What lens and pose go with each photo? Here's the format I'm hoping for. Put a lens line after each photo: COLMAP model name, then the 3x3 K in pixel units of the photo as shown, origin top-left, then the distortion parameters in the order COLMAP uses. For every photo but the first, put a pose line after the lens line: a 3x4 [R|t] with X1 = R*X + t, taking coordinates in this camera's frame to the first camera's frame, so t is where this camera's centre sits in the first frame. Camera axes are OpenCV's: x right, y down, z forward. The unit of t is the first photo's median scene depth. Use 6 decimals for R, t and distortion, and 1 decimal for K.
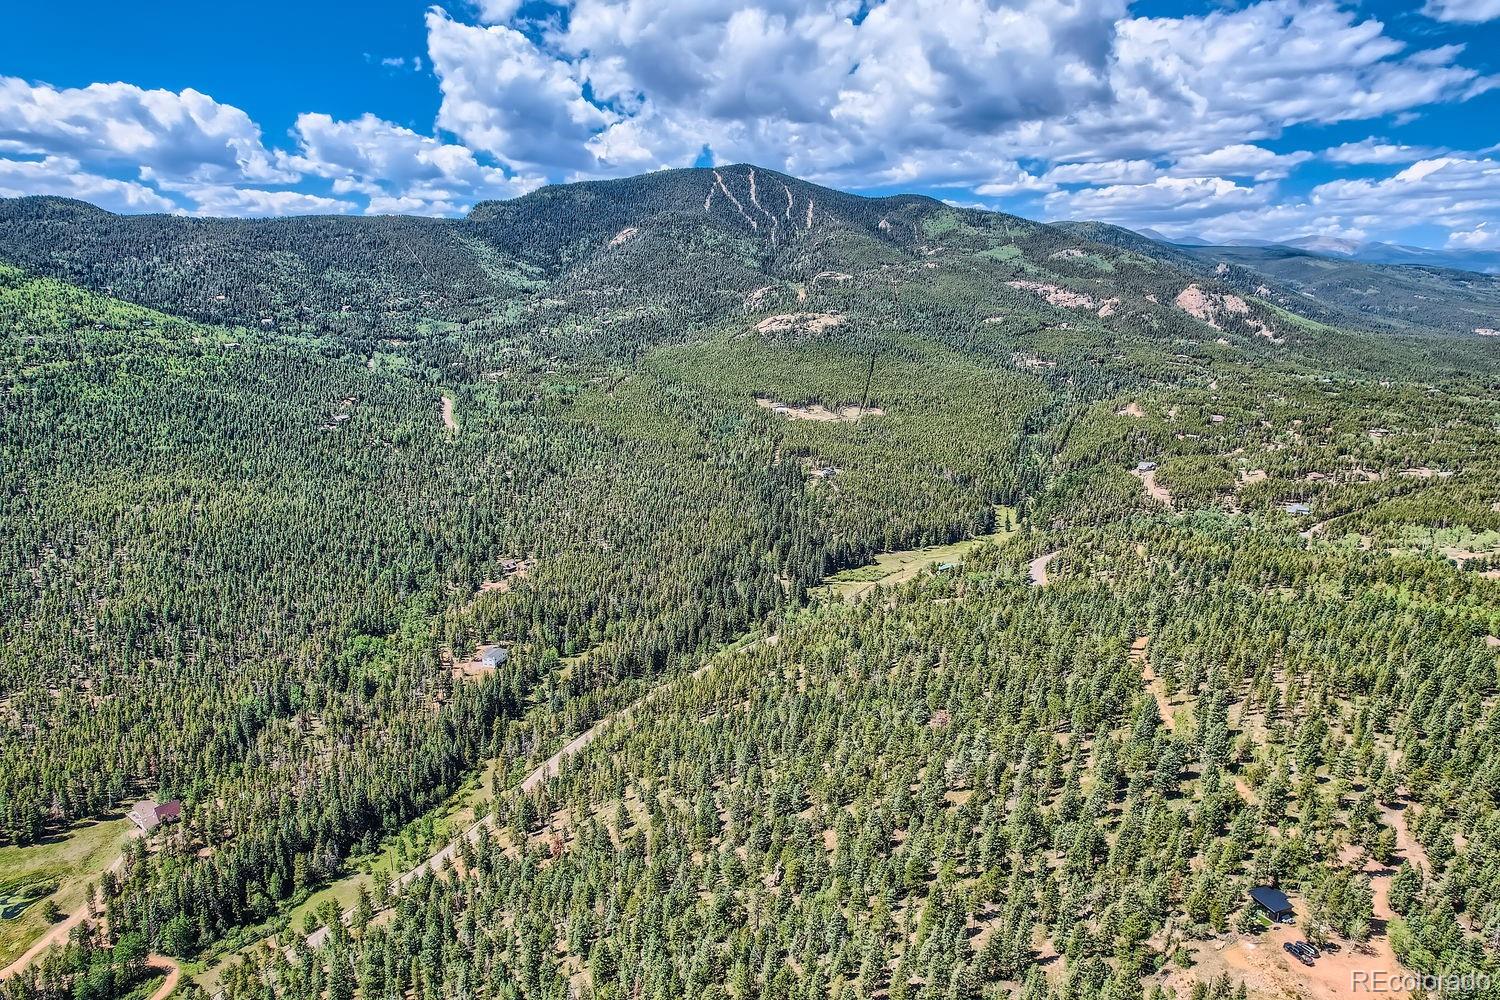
lens RADIAL K [[964.4, 0, 755.3], [0, 964.4, 497.6], [0, 0, 1]] dist [-0.078504, 0.077359]
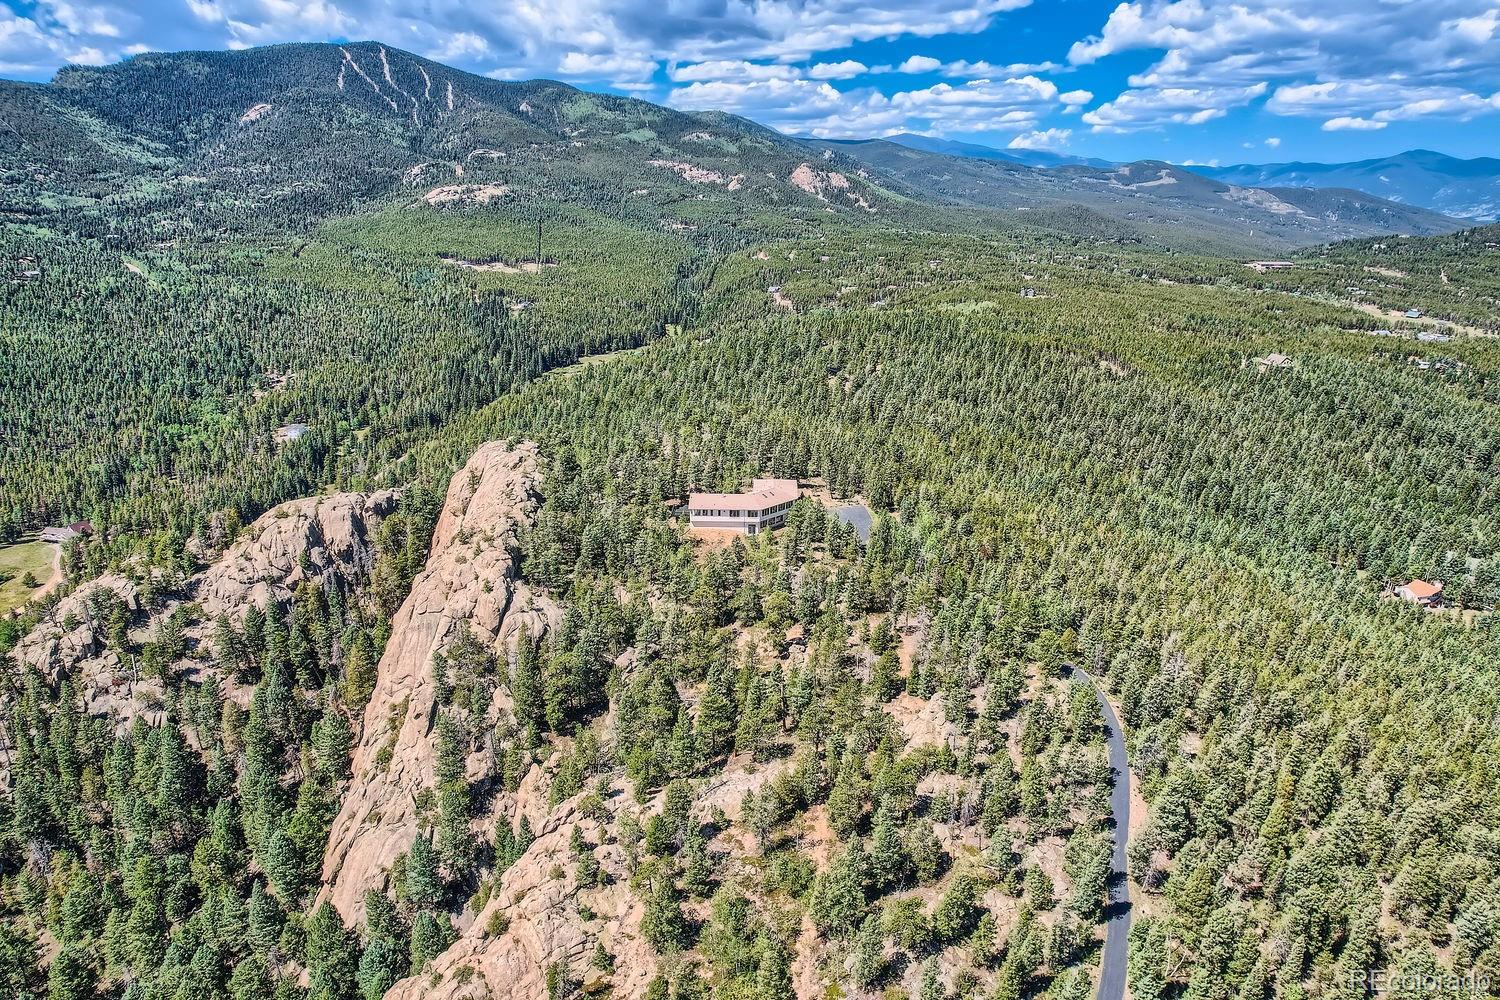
lens RADIAL K [[964.4, 0, 755.3], [0, 964.4, 497.6], [0, 0, 1]] dist [-0.078504, 0.077359]
pose [[0.932307, -0.110292, 0.344440, -0.051348], [0.075308, 0.990693, 0.113389, 0.052962], [-0.353740, -0.079774, 0.931936, -0.122937]]
